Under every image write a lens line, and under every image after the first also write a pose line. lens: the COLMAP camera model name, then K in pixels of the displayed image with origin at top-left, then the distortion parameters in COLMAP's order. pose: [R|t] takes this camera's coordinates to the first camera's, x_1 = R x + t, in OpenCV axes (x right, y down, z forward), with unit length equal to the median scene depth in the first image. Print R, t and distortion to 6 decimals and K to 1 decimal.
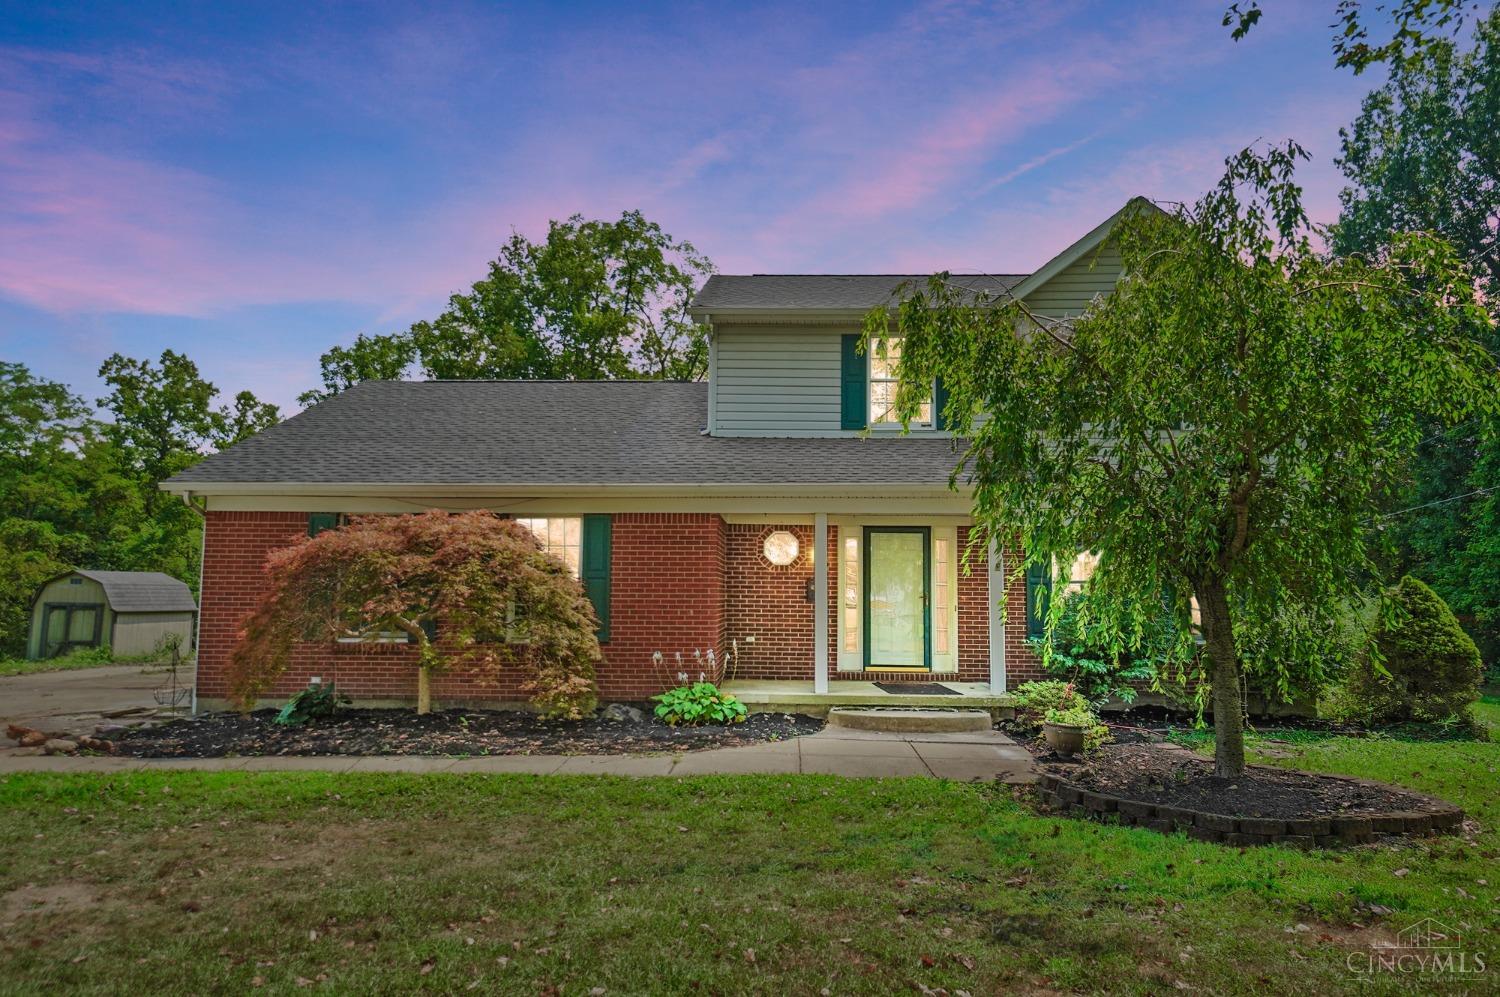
lens RADIAL K [[1133.6, 0, 750.0], [0, 1133.6, 498.5], [0, 0, 1]] dist [0.030426, -0.003276]
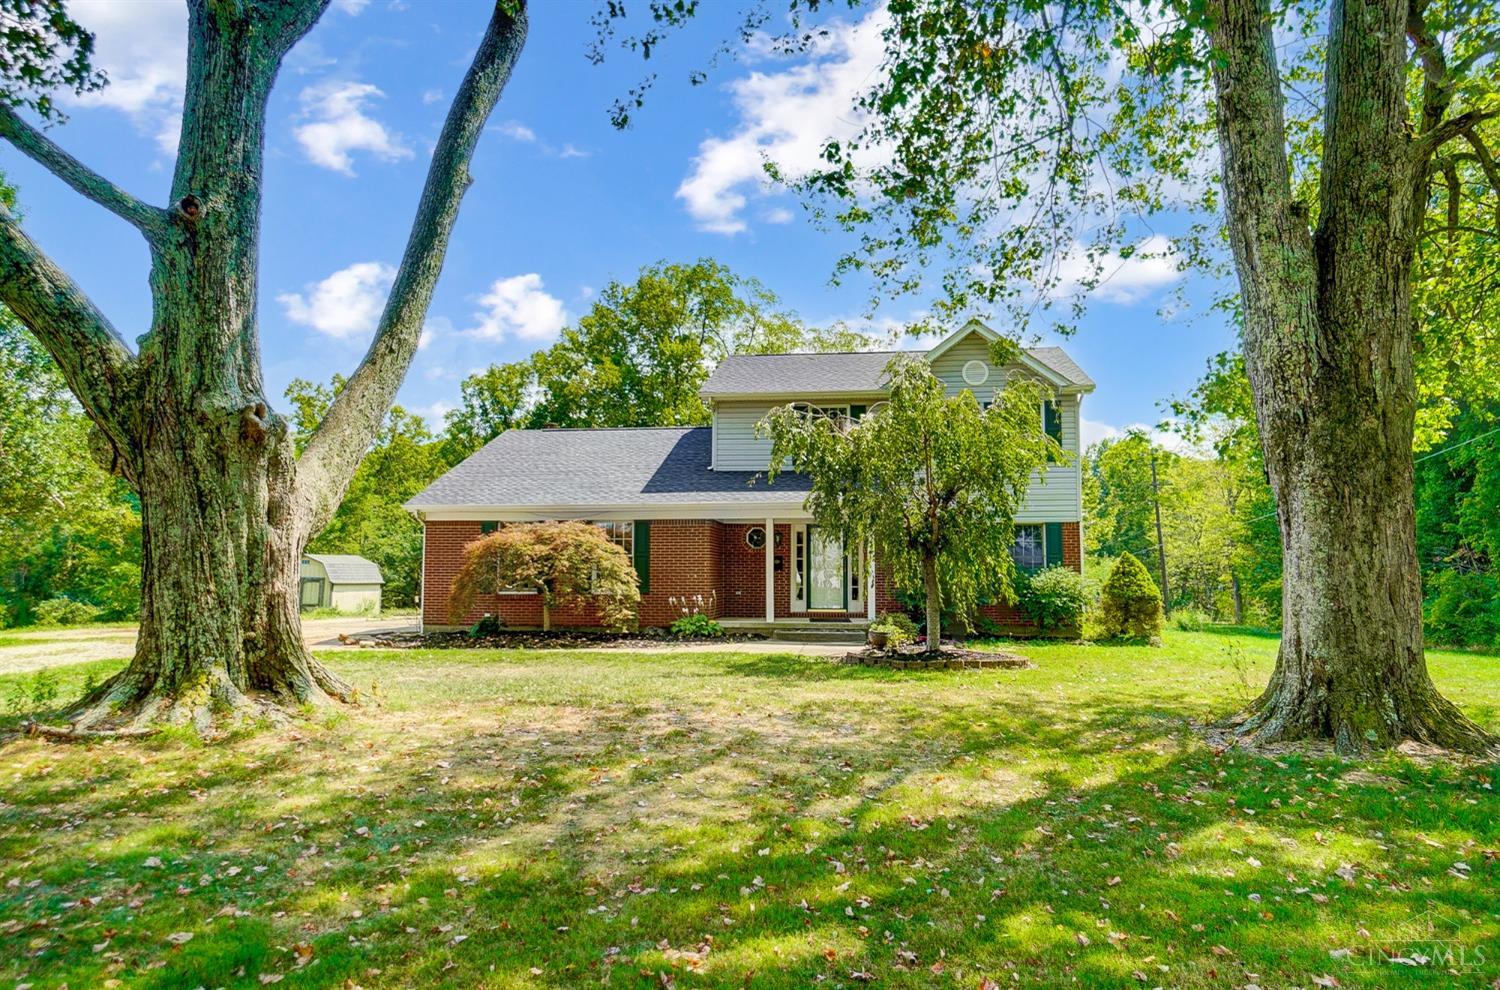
lens RADIAL K [[992.7, 0, 744.7], [0, 992.7, 494.1], [0, 0, 1]] dist [0.009587, -0.002063]
pose [[0.996859, -0.012808, -0.078152, 0.030544], [0.013330, 0.999892, 0.006161, -0.007208], [0.078065, -0.007183, 0.996922, -0.108946]]
